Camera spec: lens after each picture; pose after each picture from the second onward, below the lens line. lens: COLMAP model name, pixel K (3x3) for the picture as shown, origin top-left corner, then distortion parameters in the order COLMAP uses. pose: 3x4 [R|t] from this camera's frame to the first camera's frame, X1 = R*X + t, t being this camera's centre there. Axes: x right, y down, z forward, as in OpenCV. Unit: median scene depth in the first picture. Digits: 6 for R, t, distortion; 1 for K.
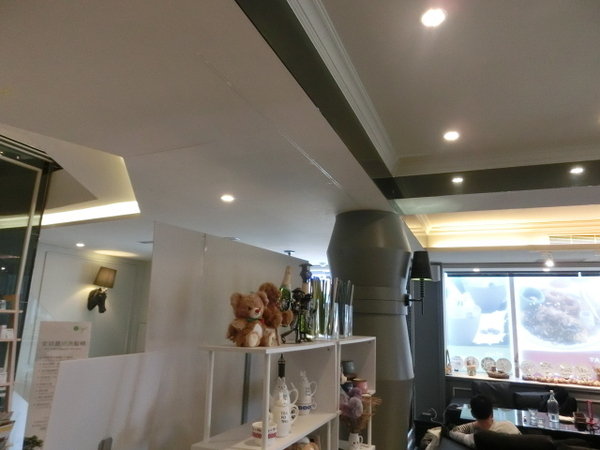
lens RADIAL K [[416.7, 0, 298.7], [0, 416.7, 223.1], [0, 0, 1]] dist [-0.051182, 0.031743]
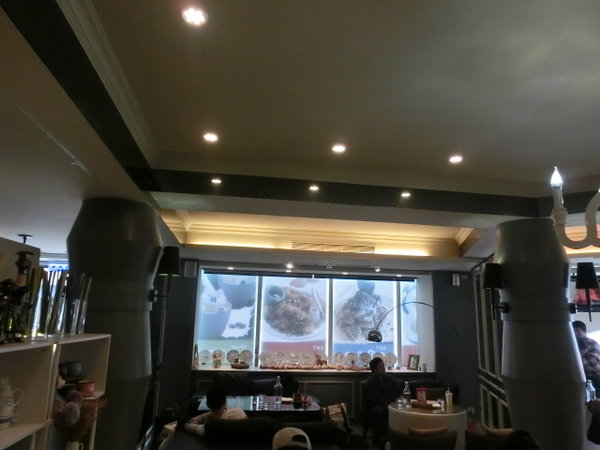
lens RADIAL K [[416.7, 0, 299.4], [0, 416.7, 223.4], [0, 0, 1]] dist [-0.051182, 0.031743]
pose [[0.851865, 0.099175, 0.514286, 0.030663], [-0.105347, 0.994286, -0.017241, -0.002368], [-0.513057, -0.039492, 0.857445, -0.005189]]
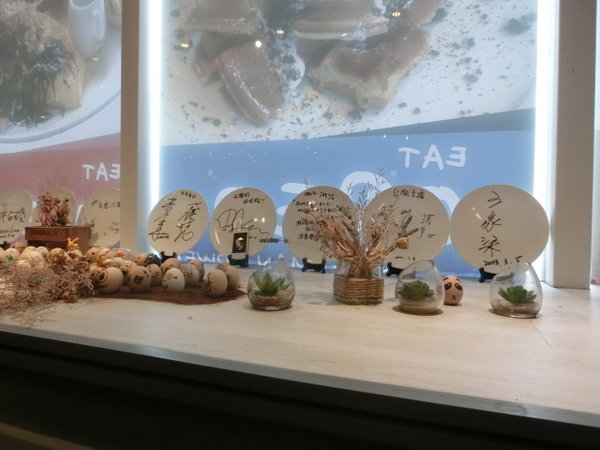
lens RADIAL K [[416.7, 0, 299.2], [0, 416.7, 221.5], [0, 0, 1]] dist [-0.051182, 0.031743]
pose [[0.998119, -0.030200, 0.053352, 1.290143], [0.016706, 0.971299, 0.237276, 0.473137], [-0.058987, -0.235938, 0.969976, 1.139402]]
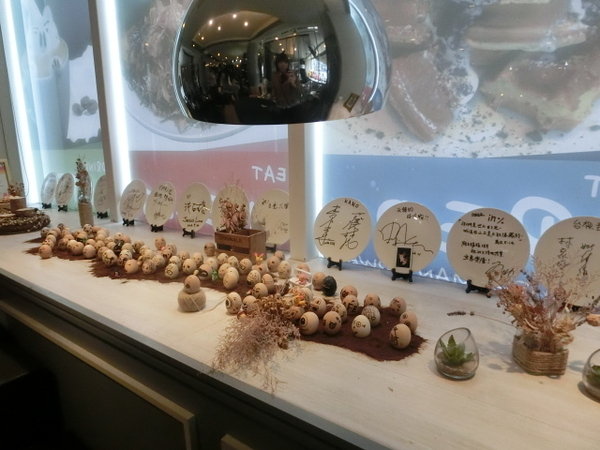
lens RADIAL K [[416.7, 0, 299.9], [0, 416.7, 223.9], [0, 0, 1]] dist [-0.051182, 0.031743]
pose [[0.971034, -0.005107, -0.238887, 1.260020], [0.102279, 0.912433, 0.396239, 0.395939], [0.215945, -0.409195, 0.886526, 1.142026]]
